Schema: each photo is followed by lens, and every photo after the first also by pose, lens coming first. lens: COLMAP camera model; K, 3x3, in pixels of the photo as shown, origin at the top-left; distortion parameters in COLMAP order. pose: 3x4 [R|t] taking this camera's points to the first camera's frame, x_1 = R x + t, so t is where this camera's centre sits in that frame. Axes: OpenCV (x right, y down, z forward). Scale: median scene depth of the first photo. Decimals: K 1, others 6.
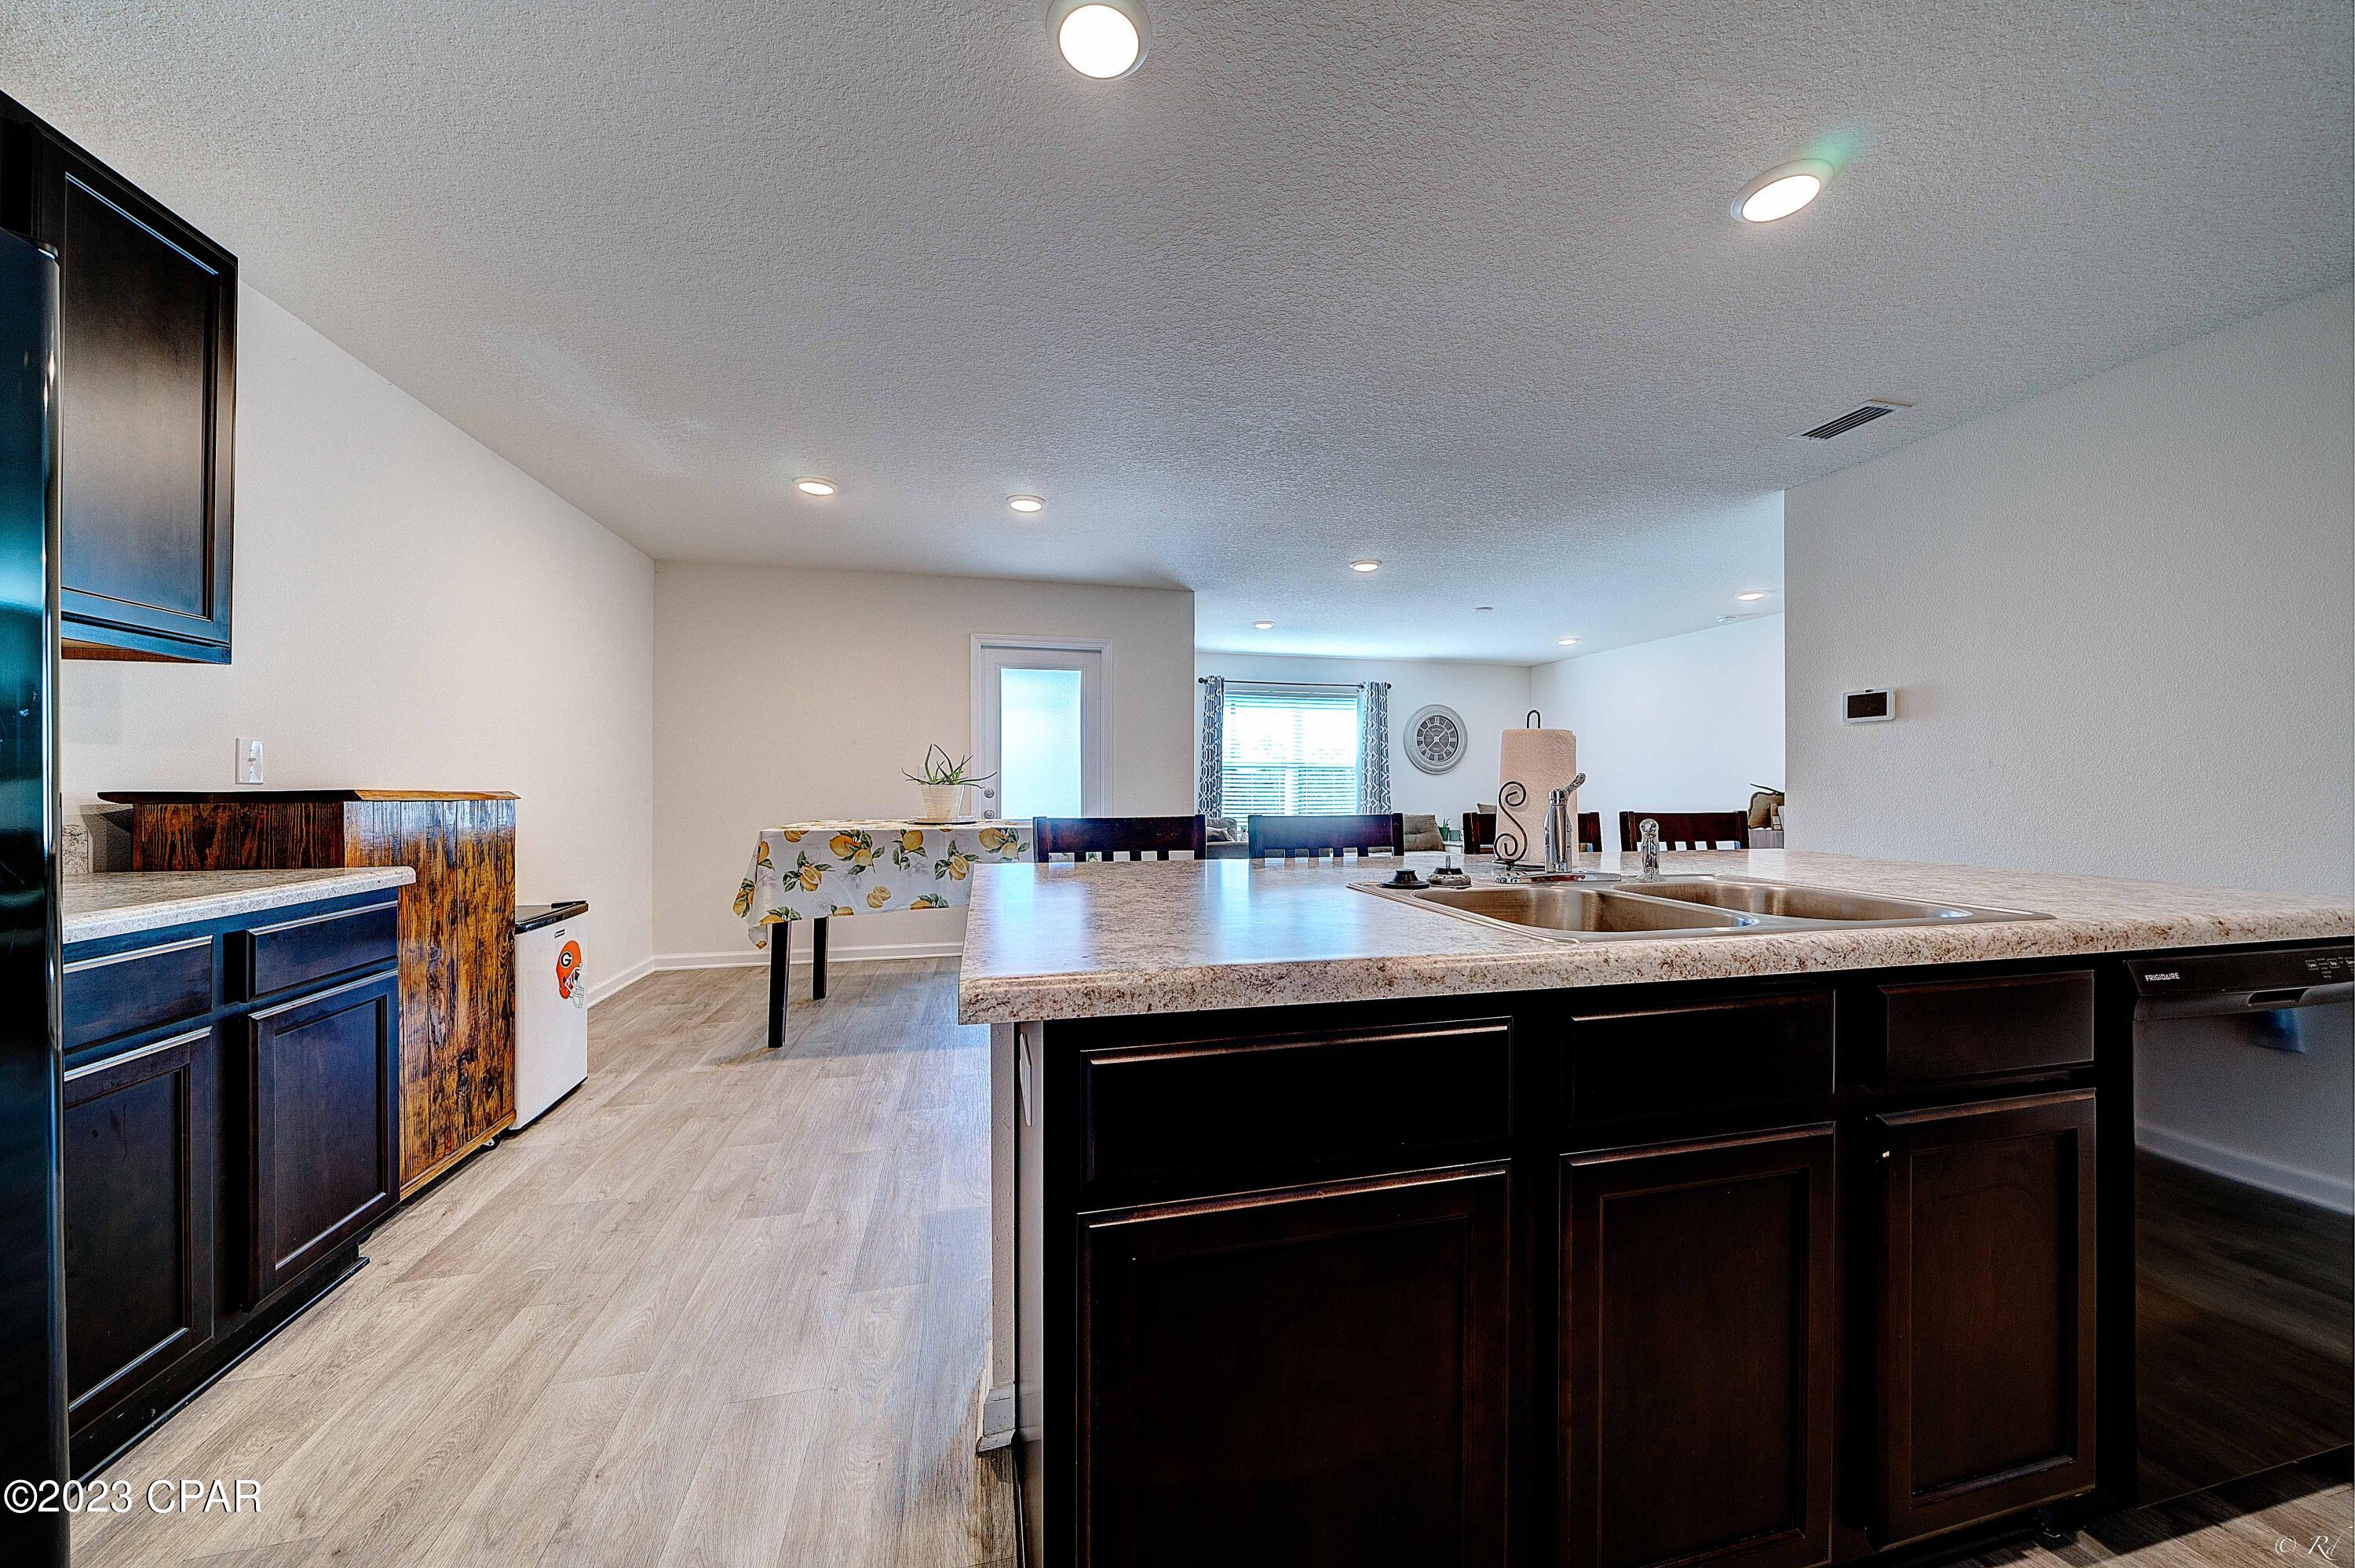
lens RADIAL K [[798.8, 0, 1166.9], [0, 798.8, 785.9], [0, 0, 1]] dist [-0.000229, 0.000138]
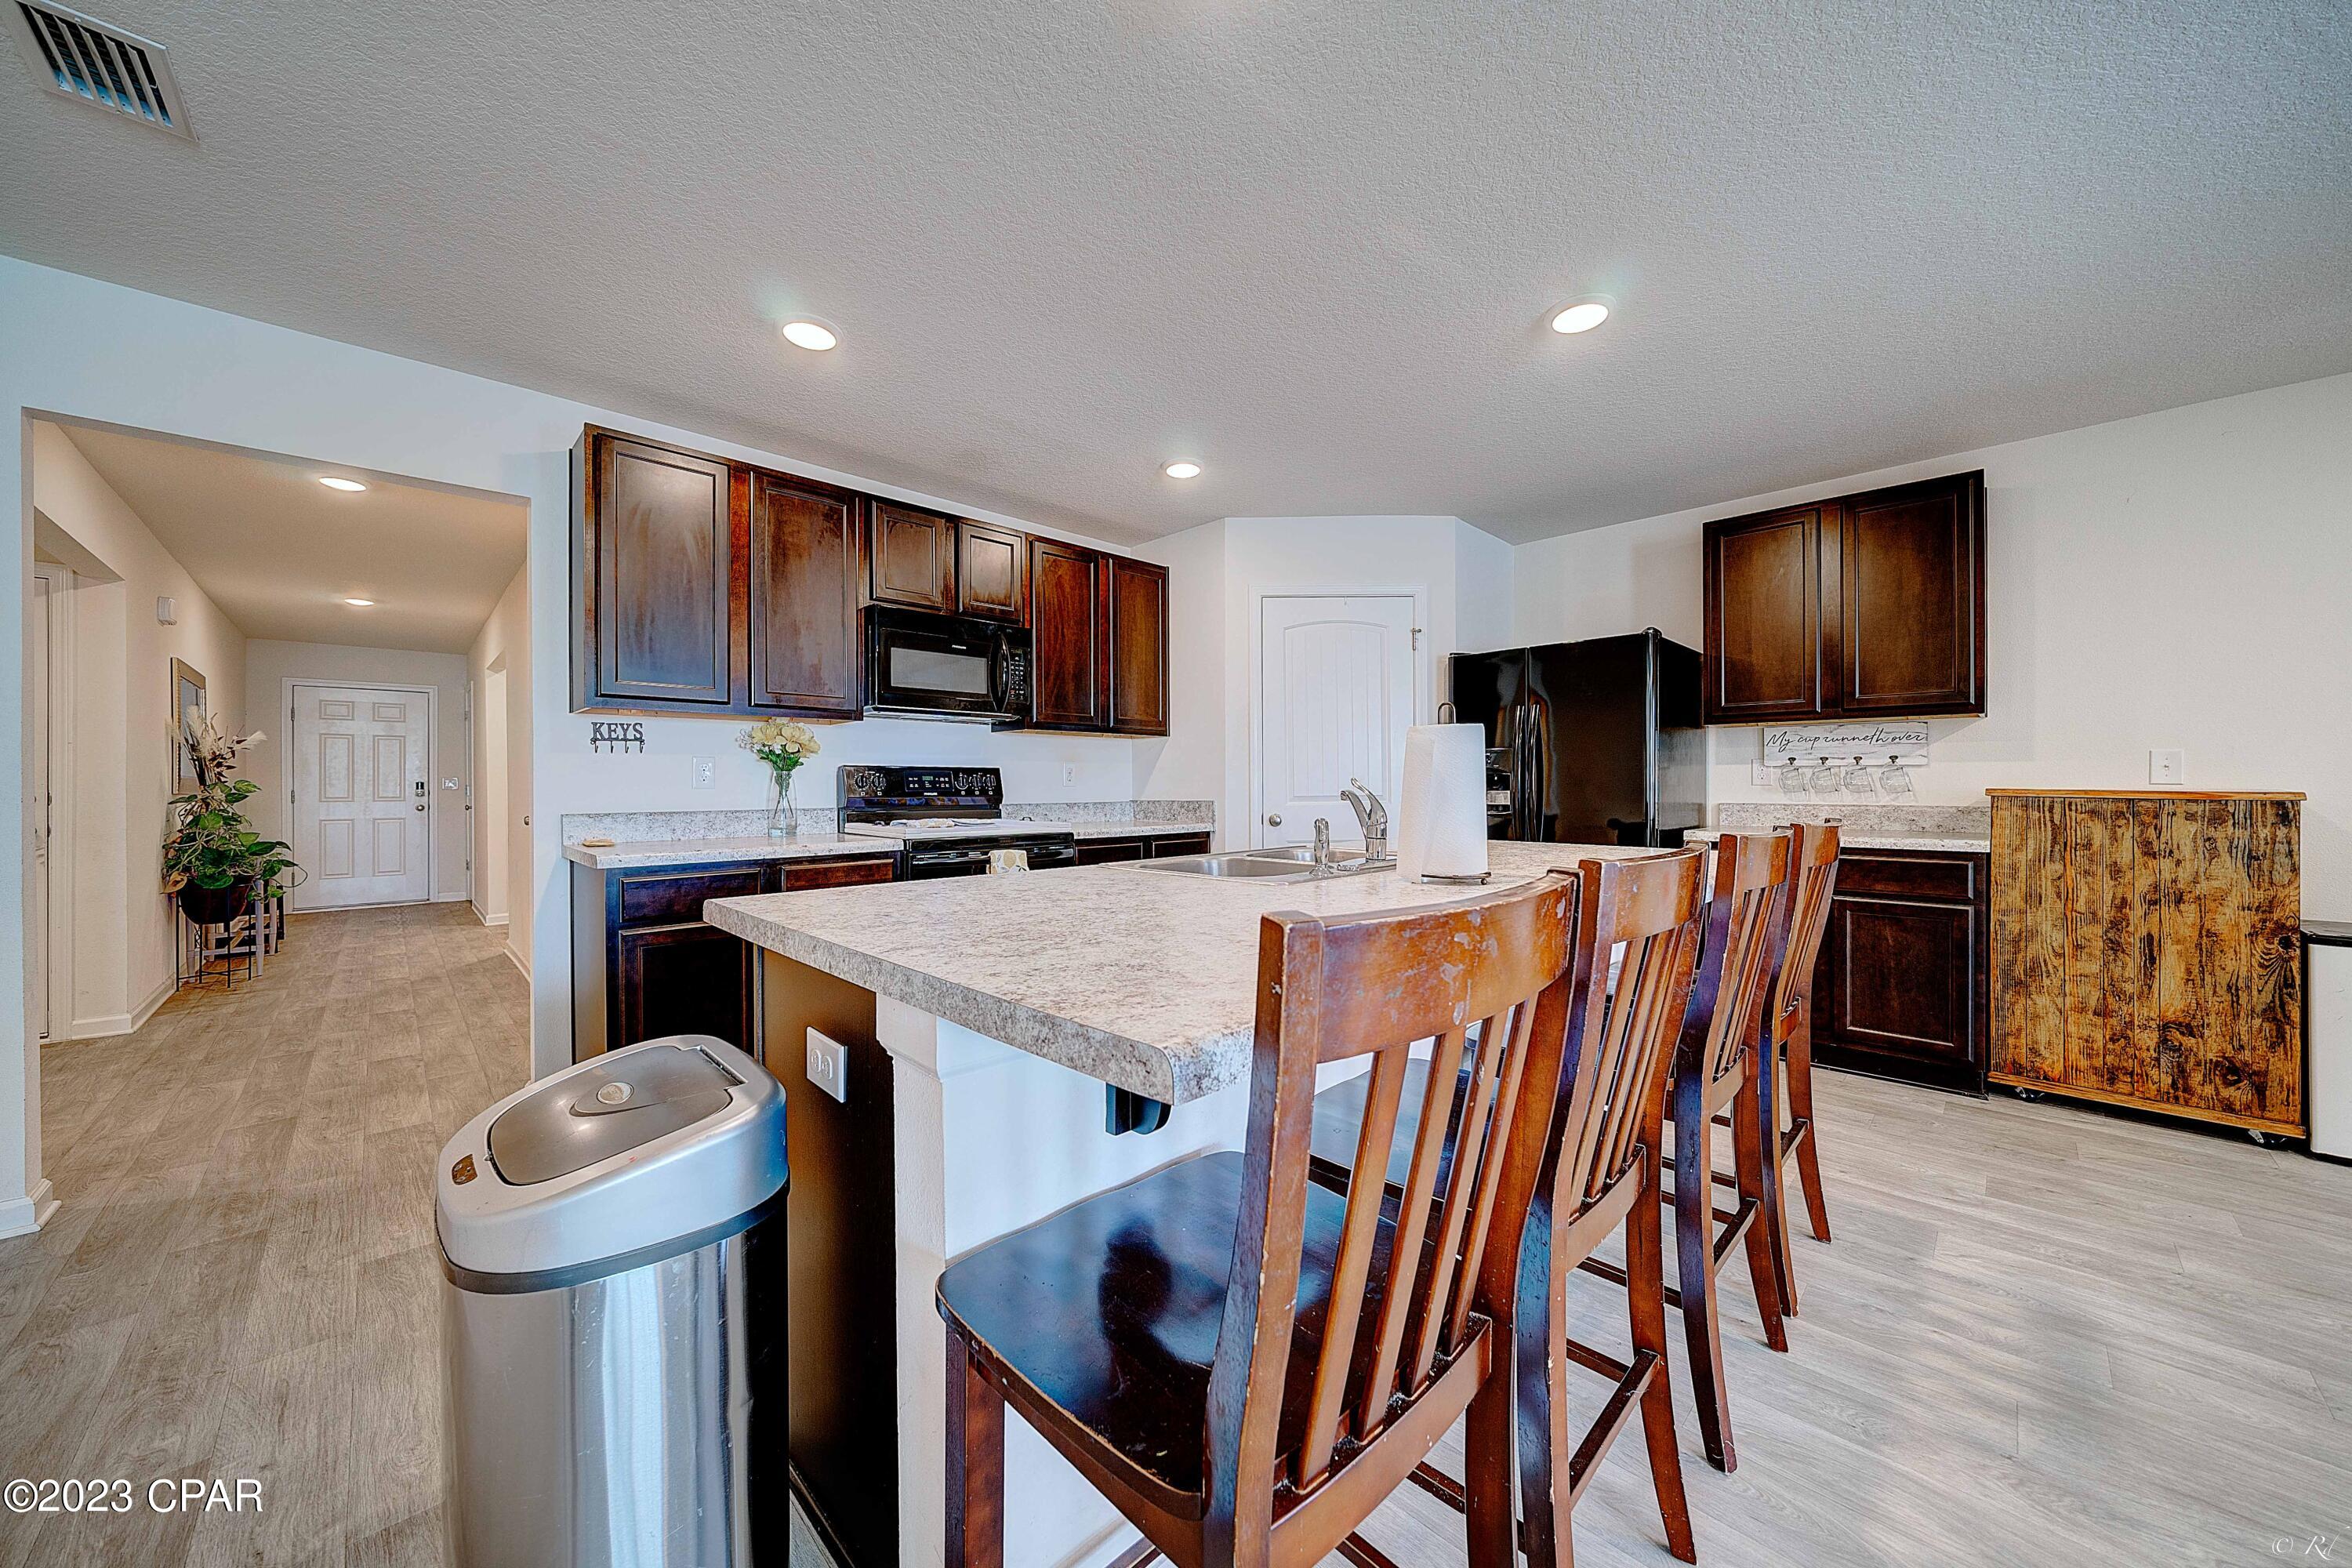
lens RADIAL K [[819.5, 0, 1177.3], [0, 819.5, 786.4], [0, 0, 1]] dist [-0.002572, -0.000027]
pose [[-0.850042, 0.002547, -0.526709, 0.612854], [0.000364, 0.999991, 0.004248, -0.003310], [0.526715, 0.003420, -0.850035, 0.821936]]
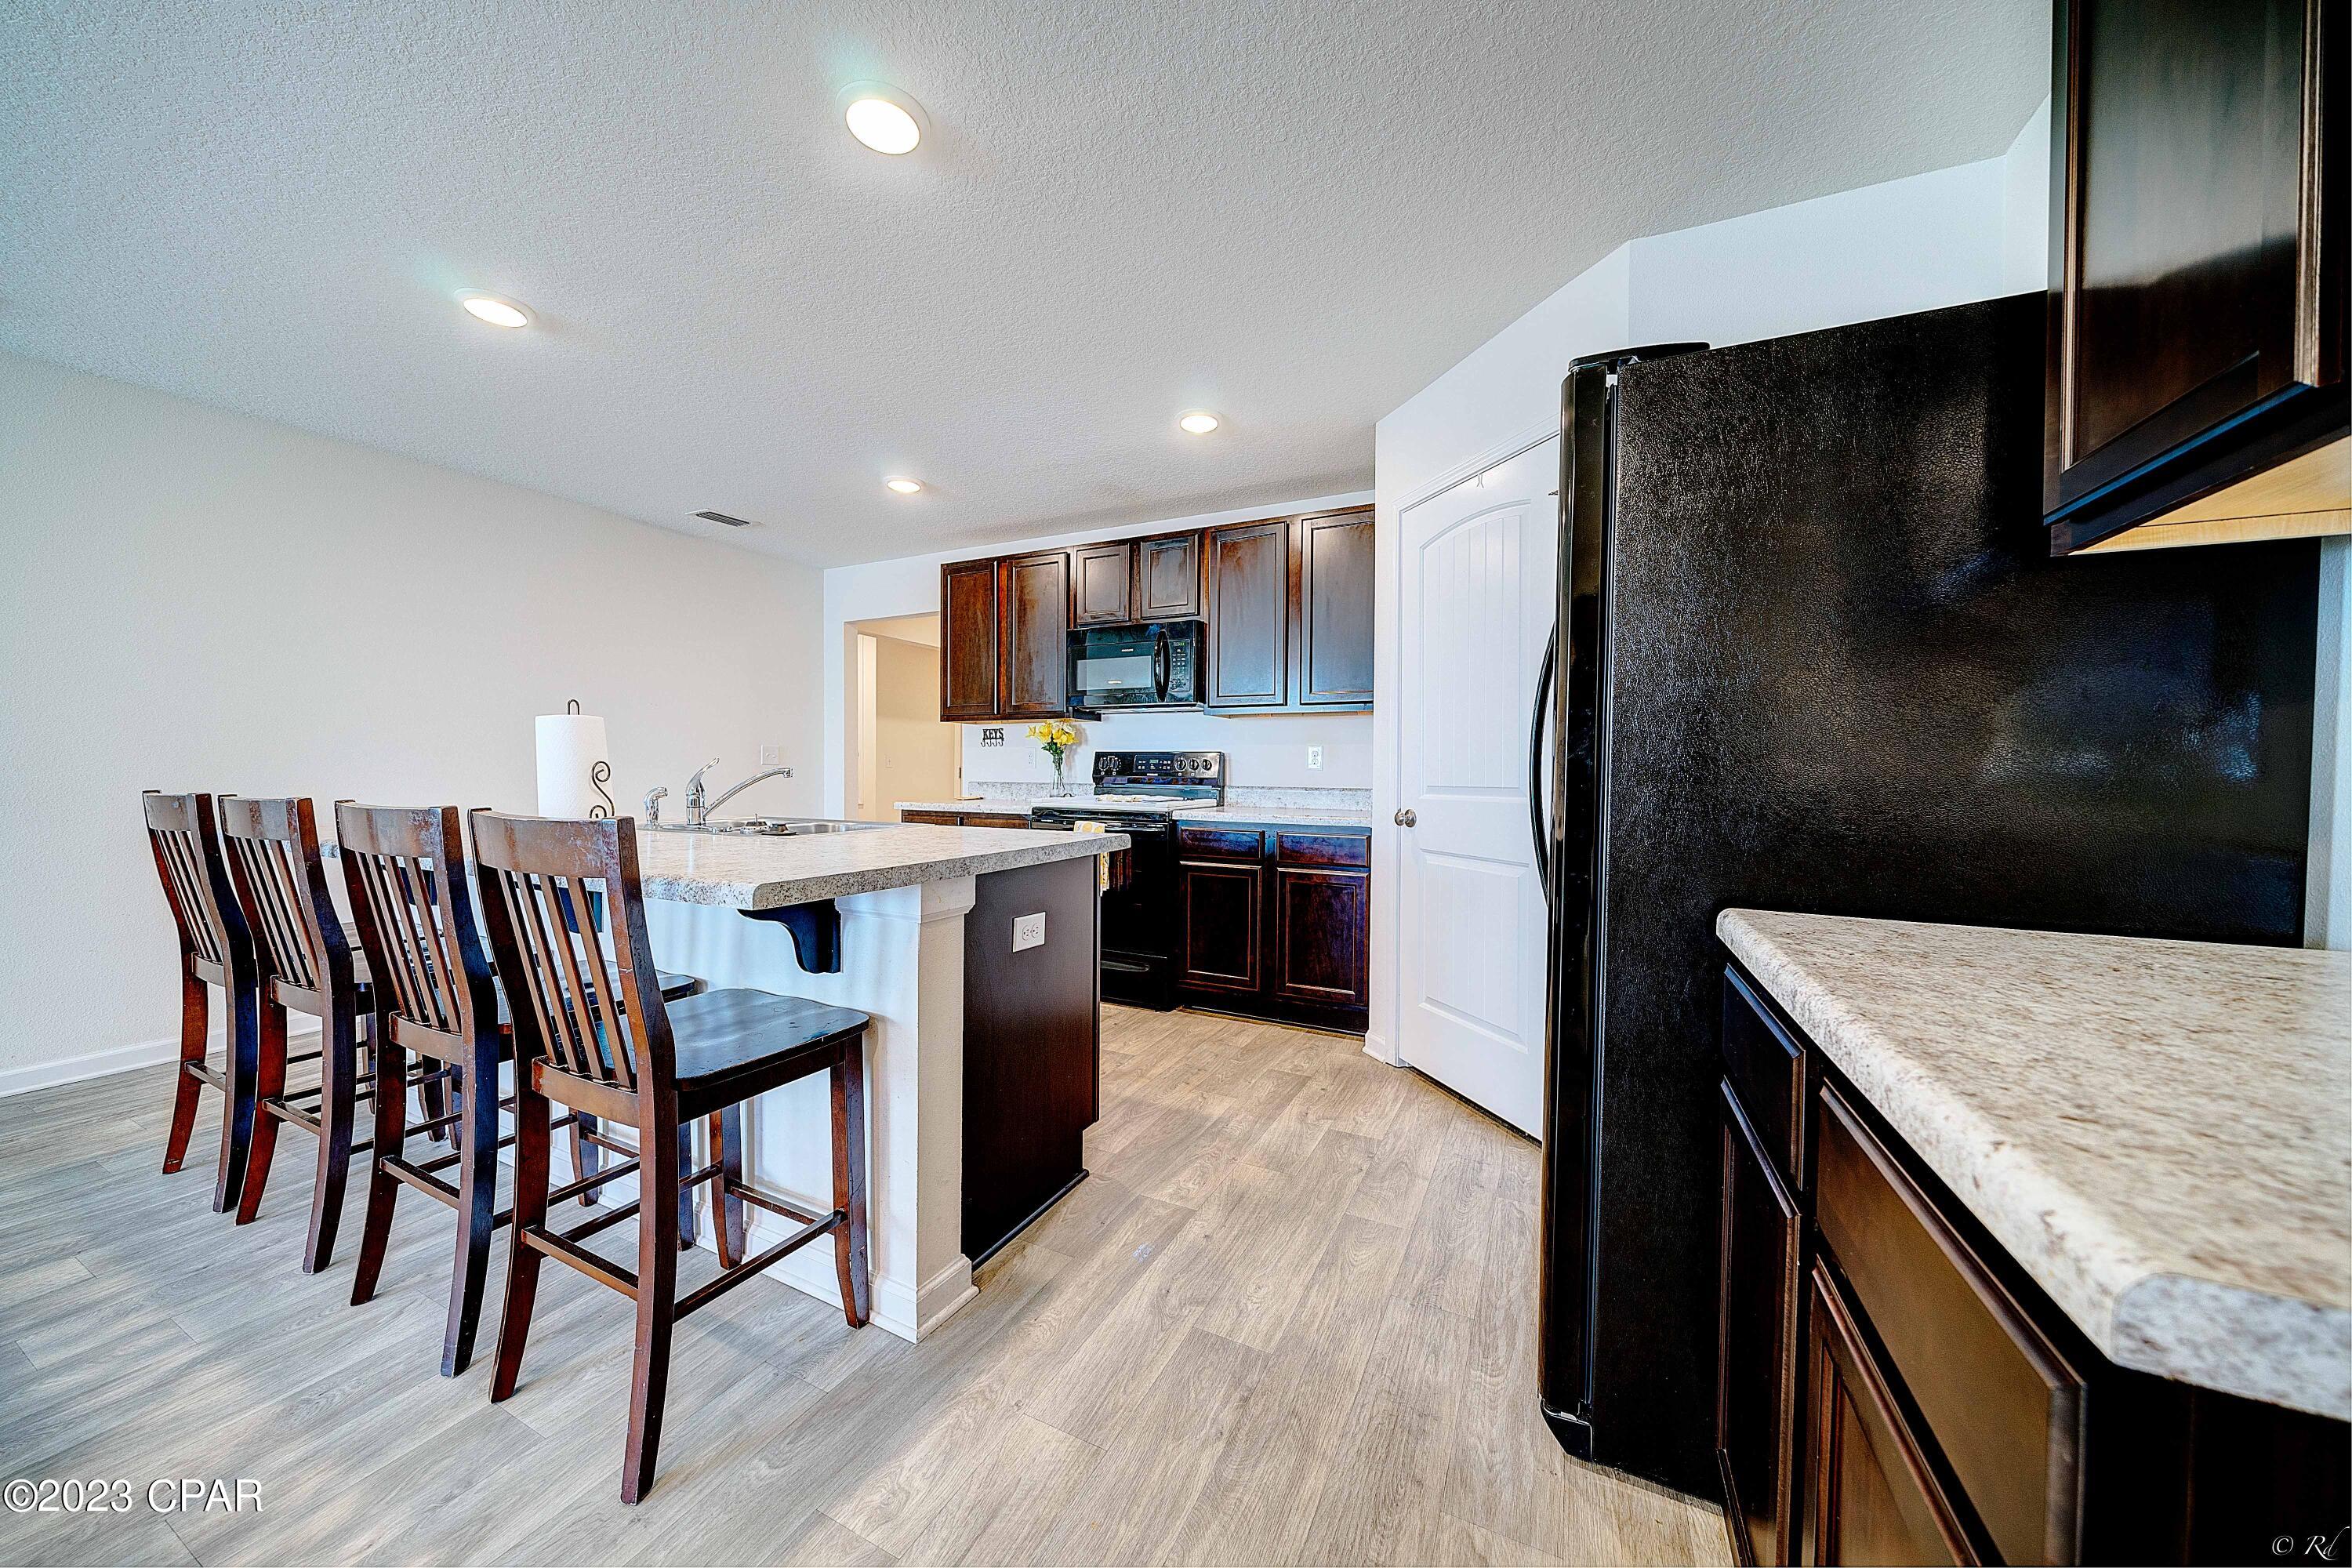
lens RADIAL K [[797.9, 0, 1165.4], [0, 797.9, 785.9], [0, 0, 1]] dist [-0.000229, 0.000138]
pose [[-0.775959, -0.020634, 0.630446, -0.487348], [-0.006846, 0.999681, 0.024292, -0.001423], [-0.630746, 0.014534, -0.775853, 0.690924]]
